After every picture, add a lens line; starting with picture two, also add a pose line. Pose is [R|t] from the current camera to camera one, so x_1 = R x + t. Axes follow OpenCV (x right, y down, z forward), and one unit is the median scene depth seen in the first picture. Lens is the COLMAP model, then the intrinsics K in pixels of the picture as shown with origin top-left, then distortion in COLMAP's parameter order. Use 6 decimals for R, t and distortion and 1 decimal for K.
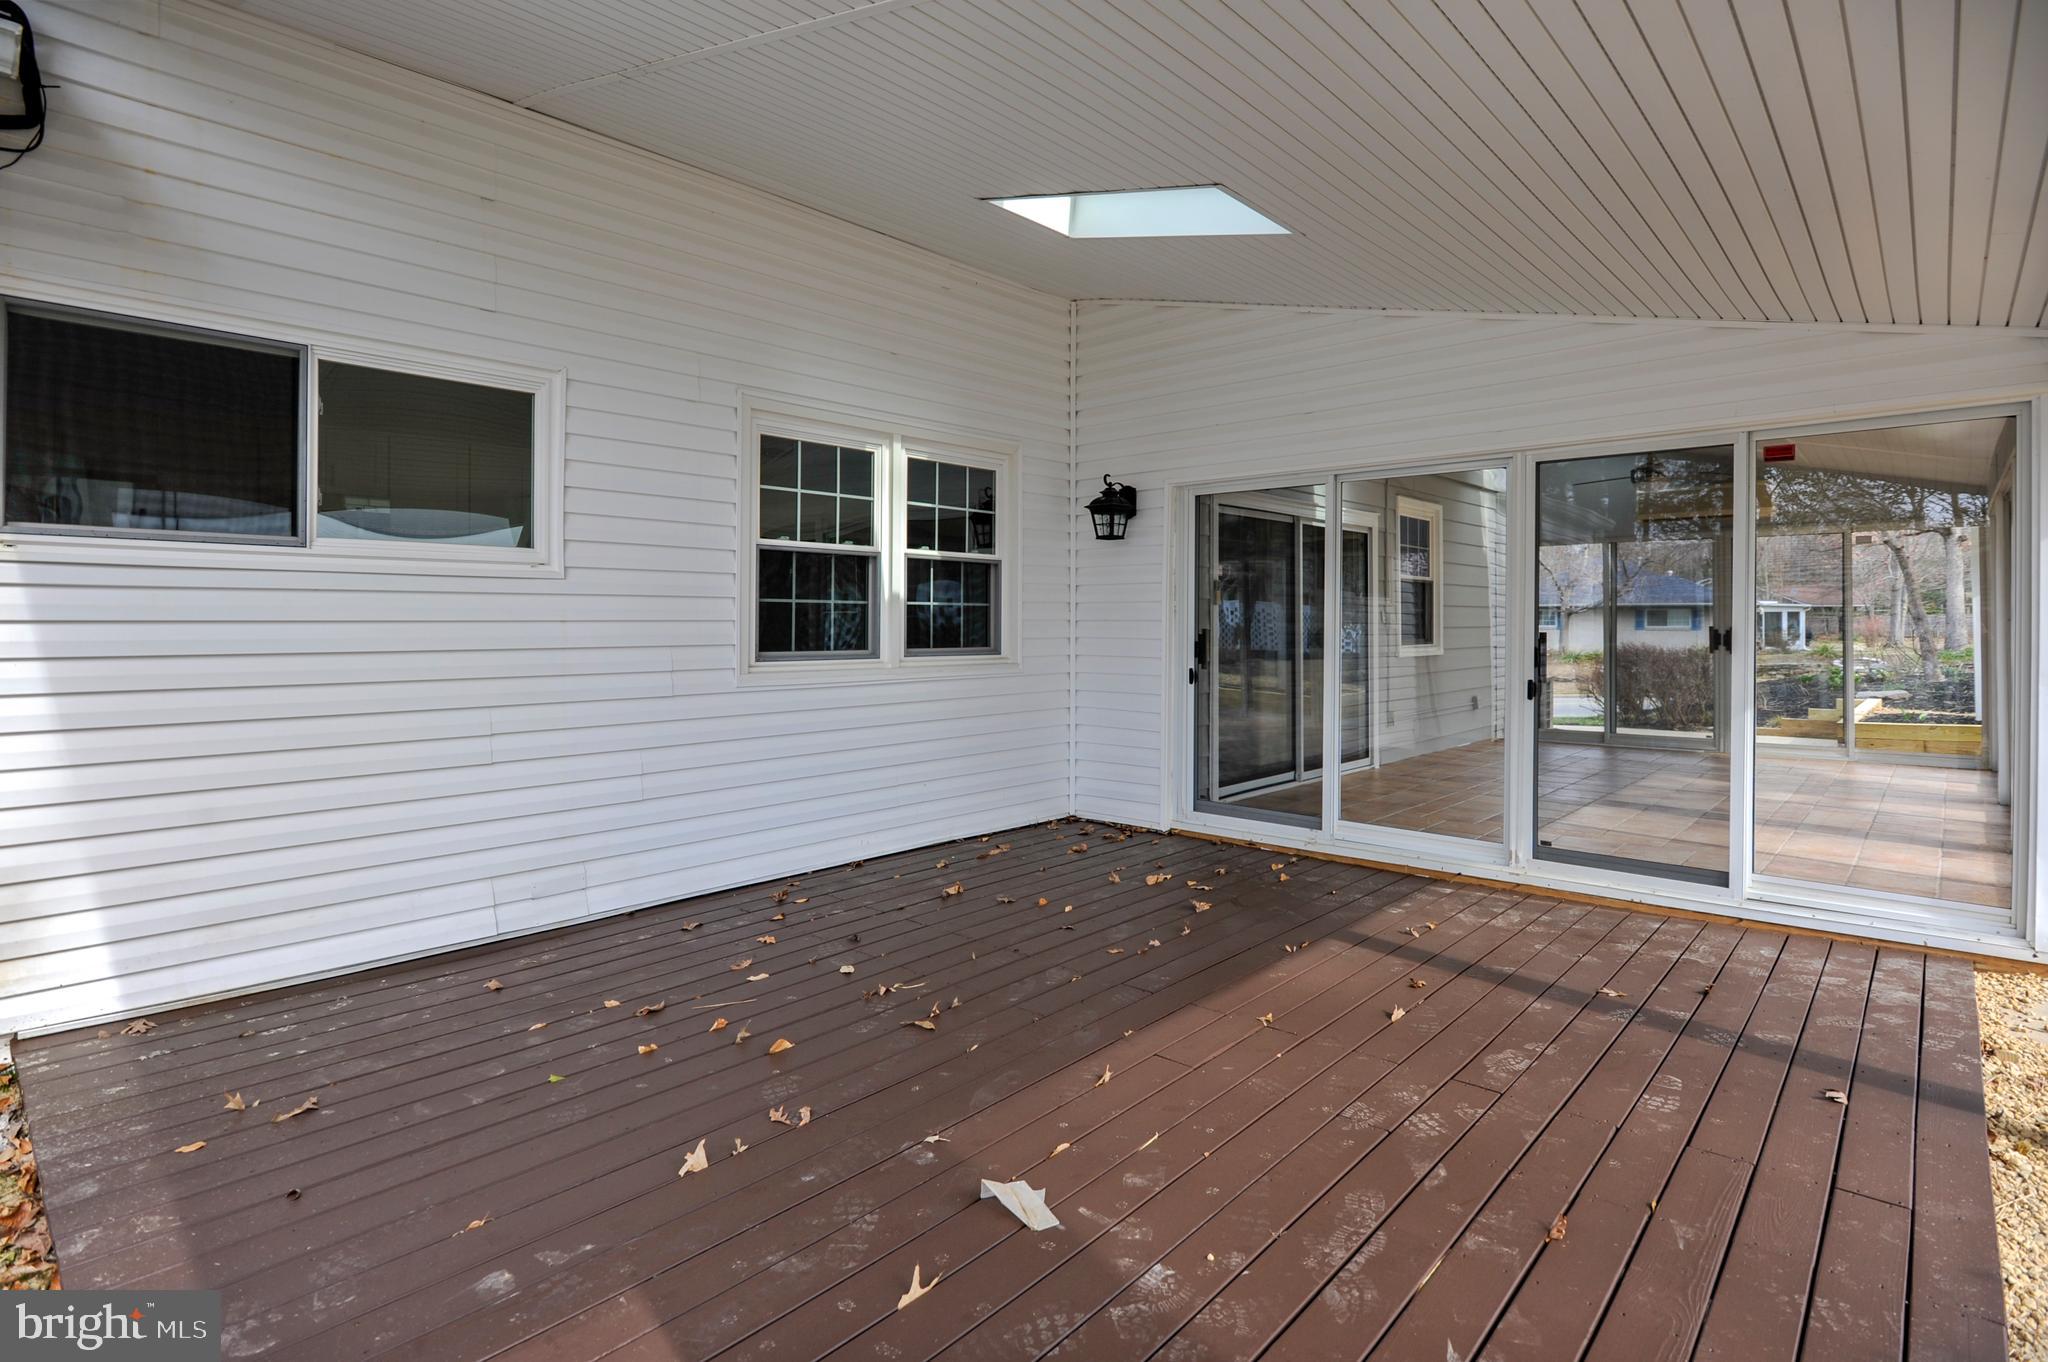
lens RADIAL K [[1022.1, 0, 1019.8], [0, 1022.1, 644.8], [0, 0, 1]] dist [-0.001593, -0.000078]
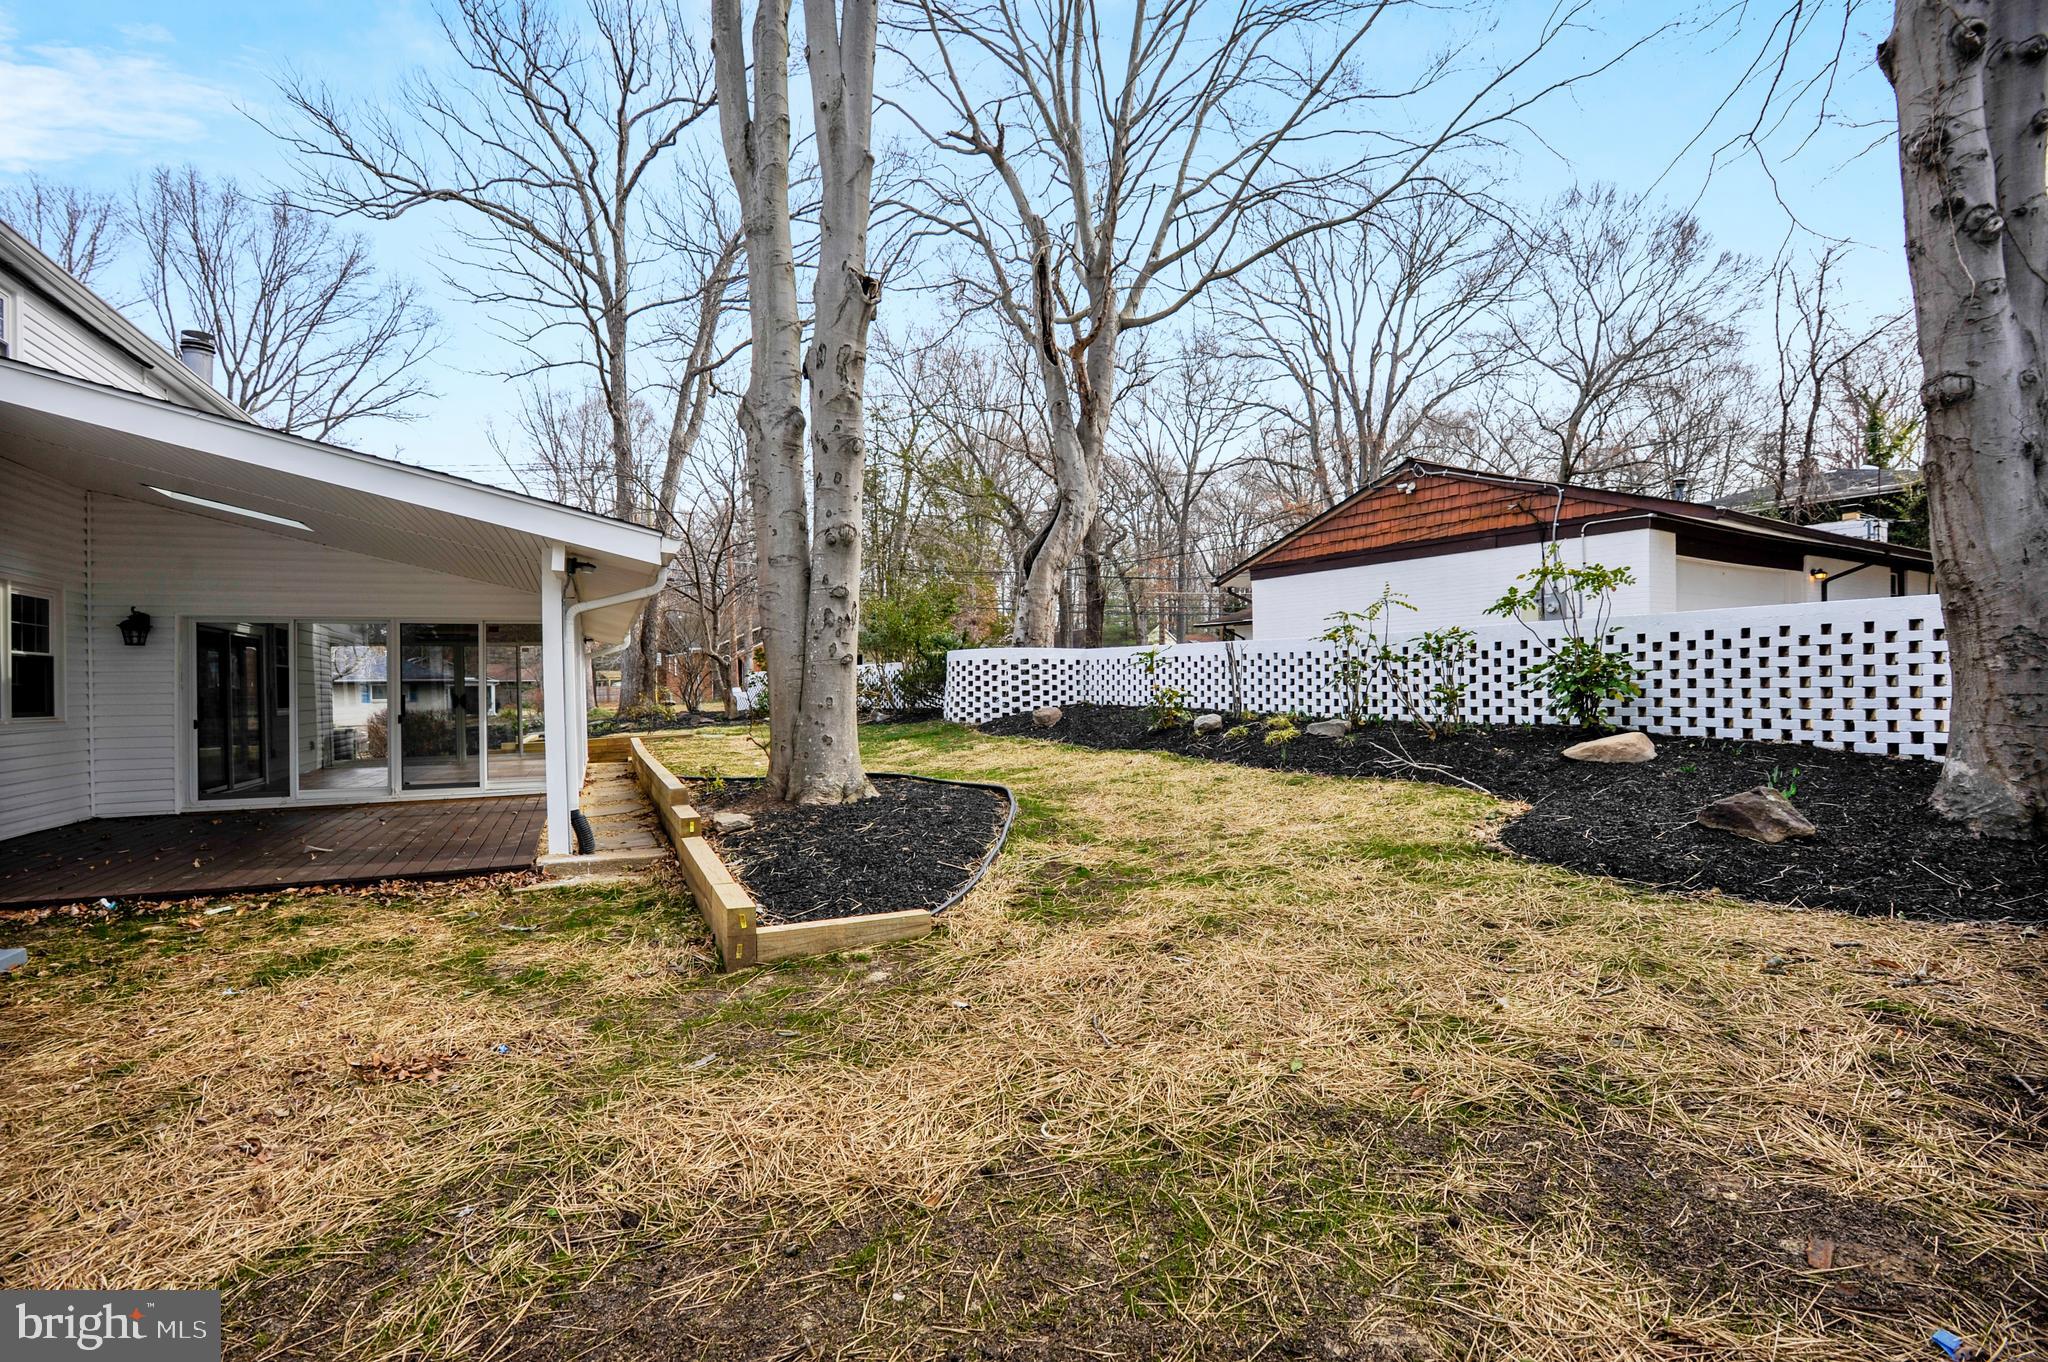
lens RADIAL K [[1022.1, 0, 1019.8], [0, 1022.1, 644.8], [0, 0, 1]] dist [-0.001593, -0.000078]
pose [[0.424489, 0.033550, 0.904811, -0.875285], [0.035841, 0.997907, -0.053817, 0.041235], [-0.904724, 0.055274, 0.422398, -1.102154]]
